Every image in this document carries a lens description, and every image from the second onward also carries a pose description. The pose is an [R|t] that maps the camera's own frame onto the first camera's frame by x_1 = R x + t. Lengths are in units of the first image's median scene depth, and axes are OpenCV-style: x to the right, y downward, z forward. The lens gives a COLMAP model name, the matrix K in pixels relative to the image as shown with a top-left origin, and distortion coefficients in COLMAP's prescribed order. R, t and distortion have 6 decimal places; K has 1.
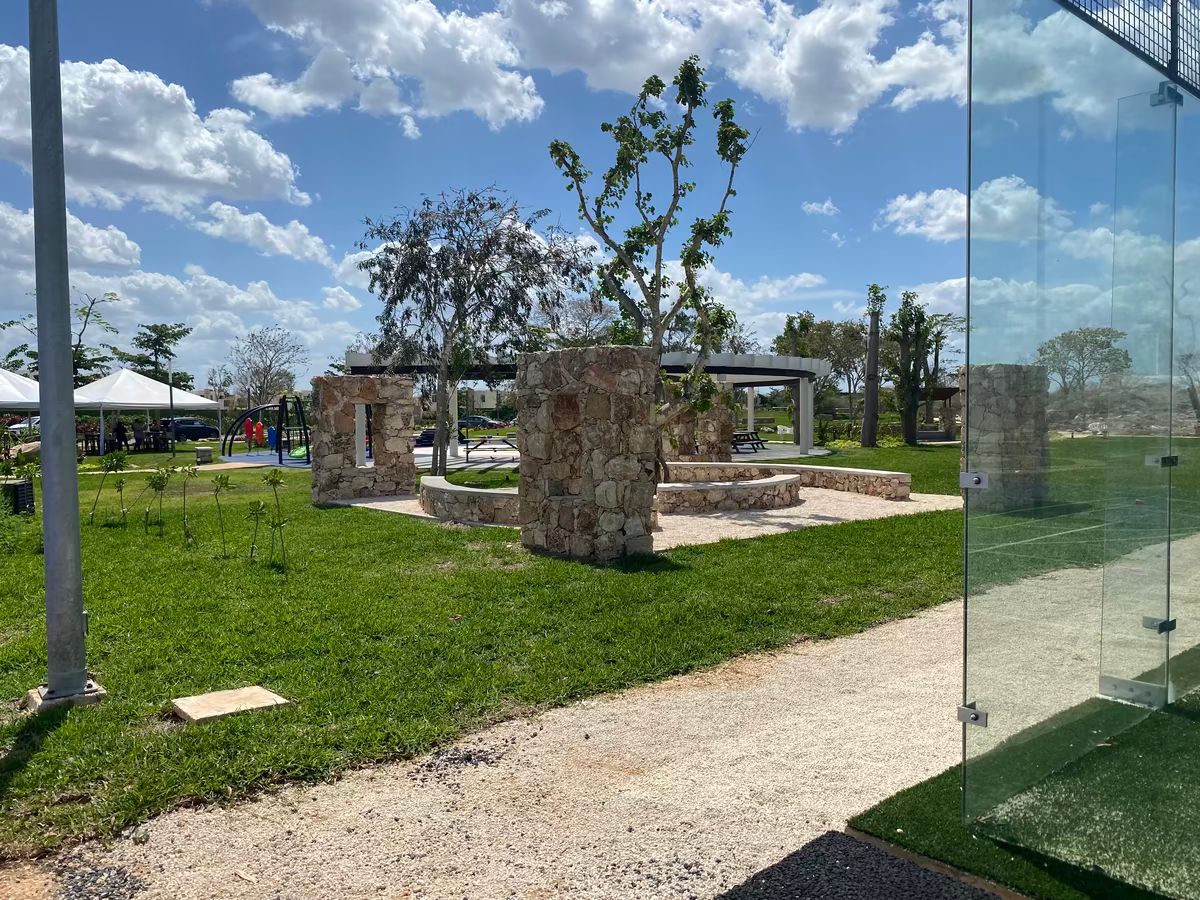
lens RADIAL K [[903.3, 0, 600.0], [0, 903.3, 450.0], [0, 0, 1]] dist [0.004899, -0.002200]
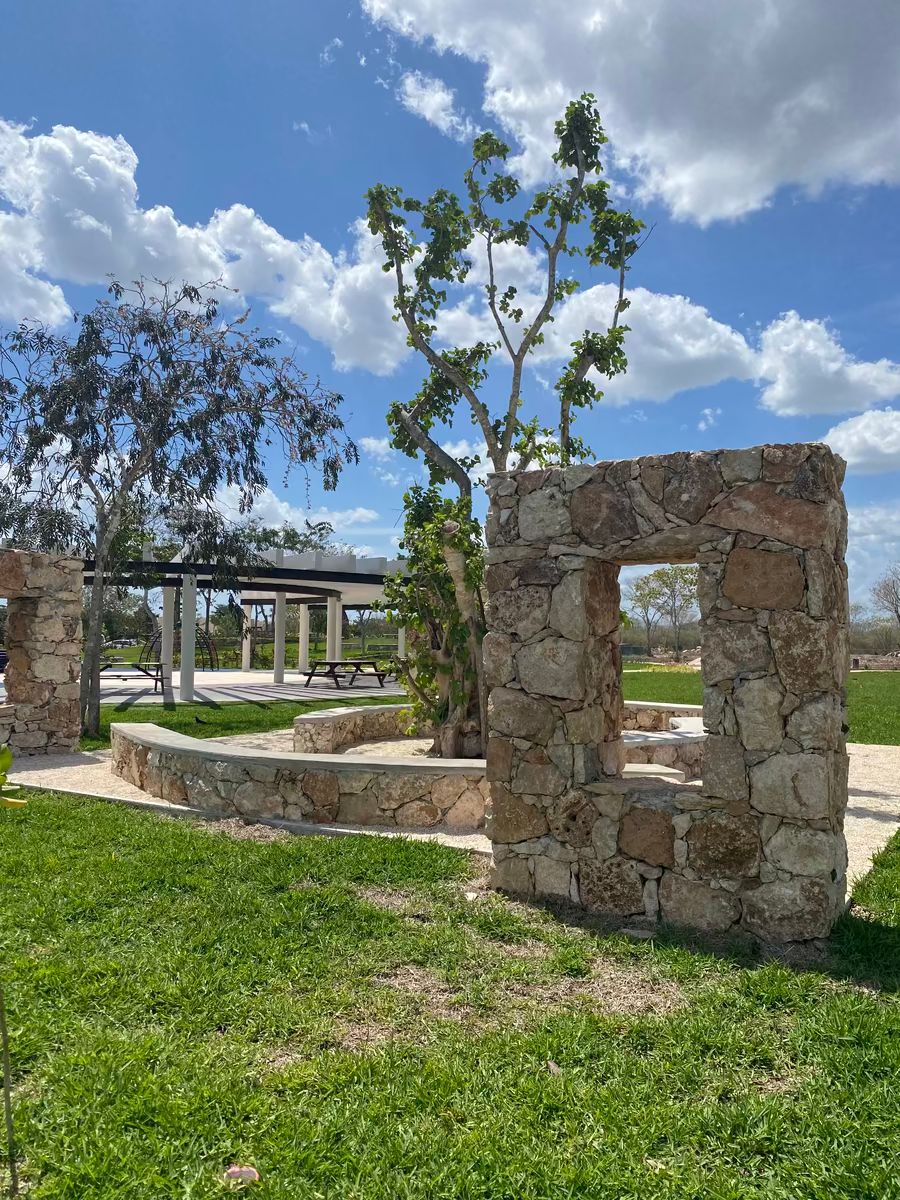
lens RADIAL K [[903.3, 0, 450.0], [0, 903.3, 600.0], [0, 0, 1]] dist [0.004899, -0.002200]
pose [[0.953368, 0.033536, 0.299941, -0.183684], [-0.007133, 0.996033, -0.088694, 0.000599], [-0.301725, 0.082418, 0.949826, 0.419867]]
